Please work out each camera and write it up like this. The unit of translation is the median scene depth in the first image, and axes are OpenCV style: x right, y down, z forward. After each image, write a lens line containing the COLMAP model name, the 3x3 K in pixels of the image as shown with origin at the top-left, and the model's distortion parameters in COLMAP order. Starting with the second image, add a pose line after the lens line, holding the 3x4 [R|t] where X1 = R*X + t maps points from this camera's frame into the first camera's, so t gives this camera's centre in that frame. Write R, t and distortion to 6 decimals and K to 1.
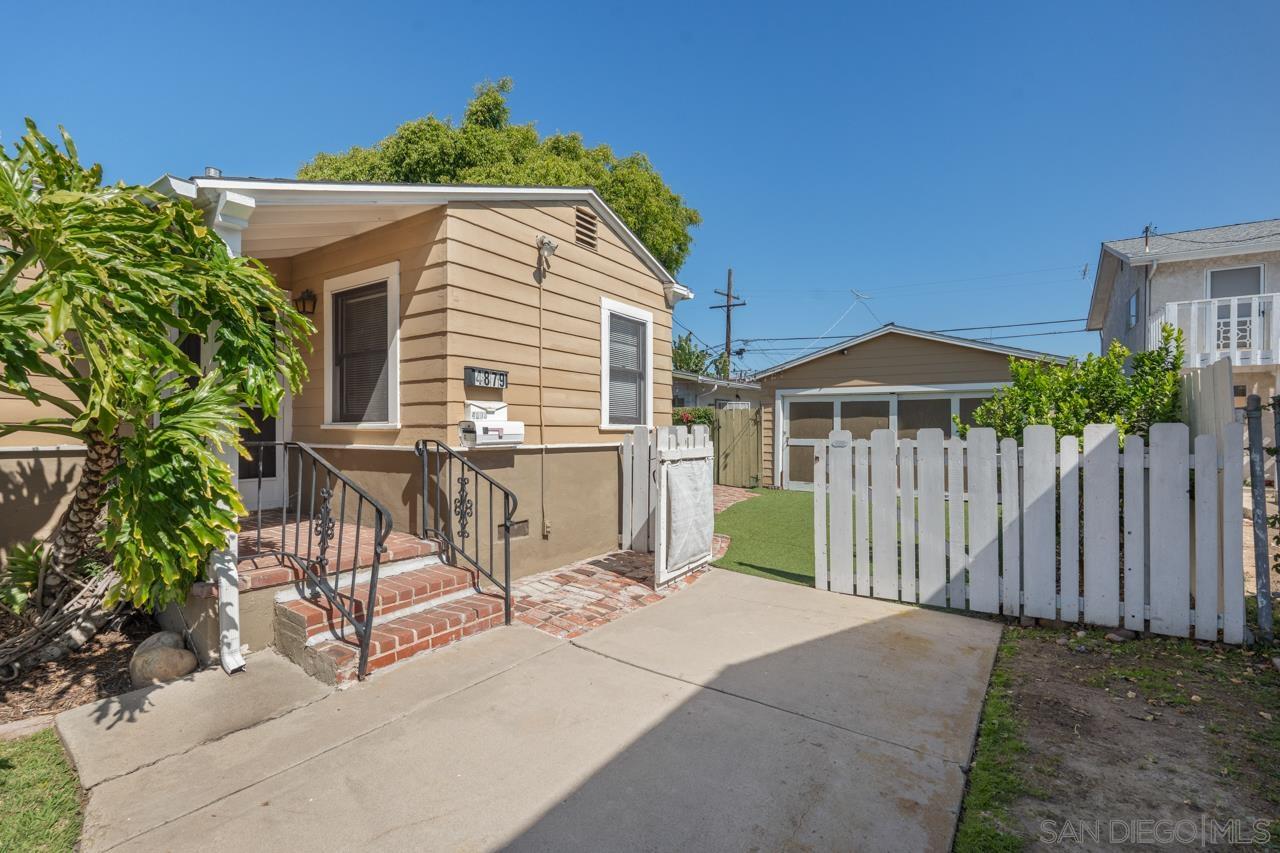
lens RADIAL K [[559.7, 0, 645.0], [0, 559.7, 426.7], [0, 0, 1]] dist [-0.005611, 0.000109]
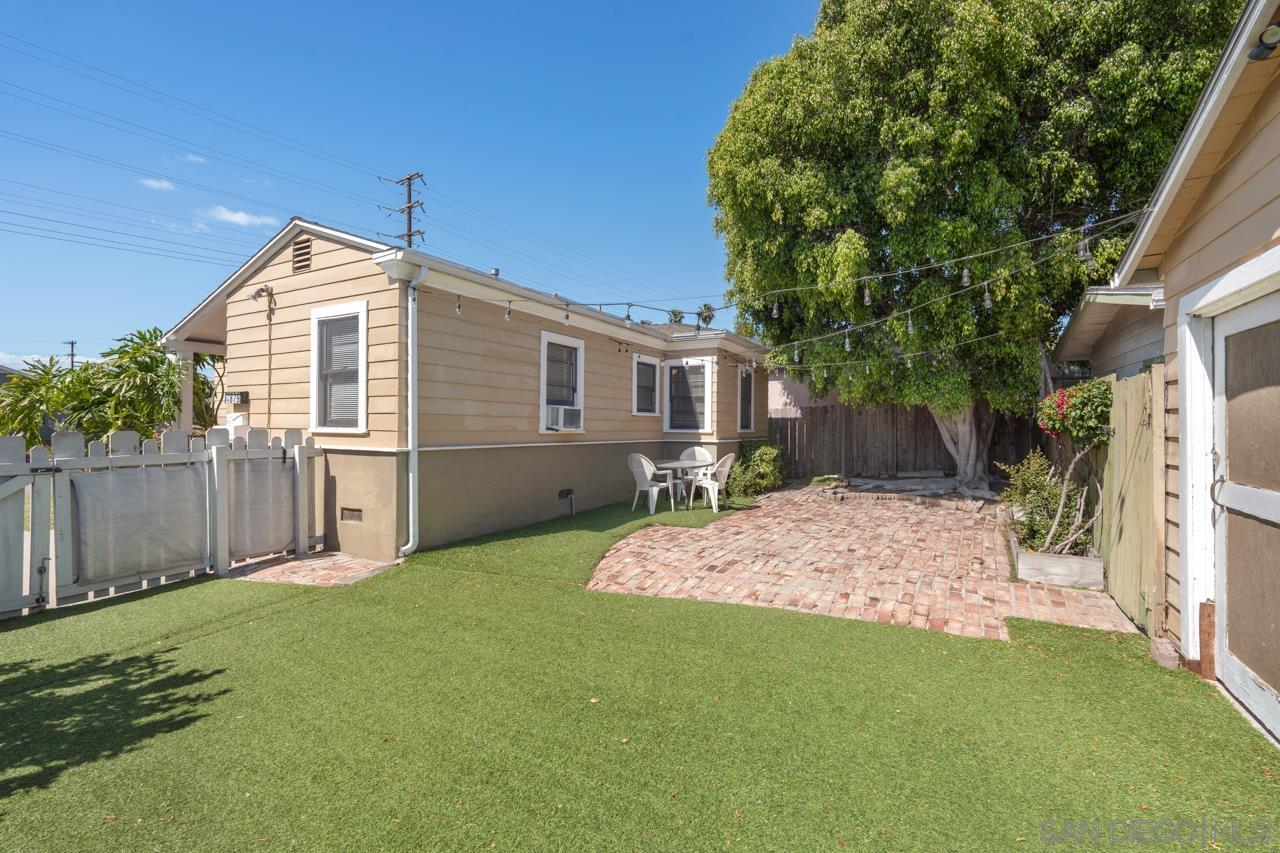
lens RADIAL K [[559.7, 0, 640.1], [0, 559.7, 425.1], [0, 0, 1]] dist [-0.005611, 0.000109]
pose [[0.083664, 0.000828, -0.996494, 0.486326], [0.000062, 1.000000, 0.000836, -0.004278], [0.996494, -0.000132, 0.083664, 0.712893]]
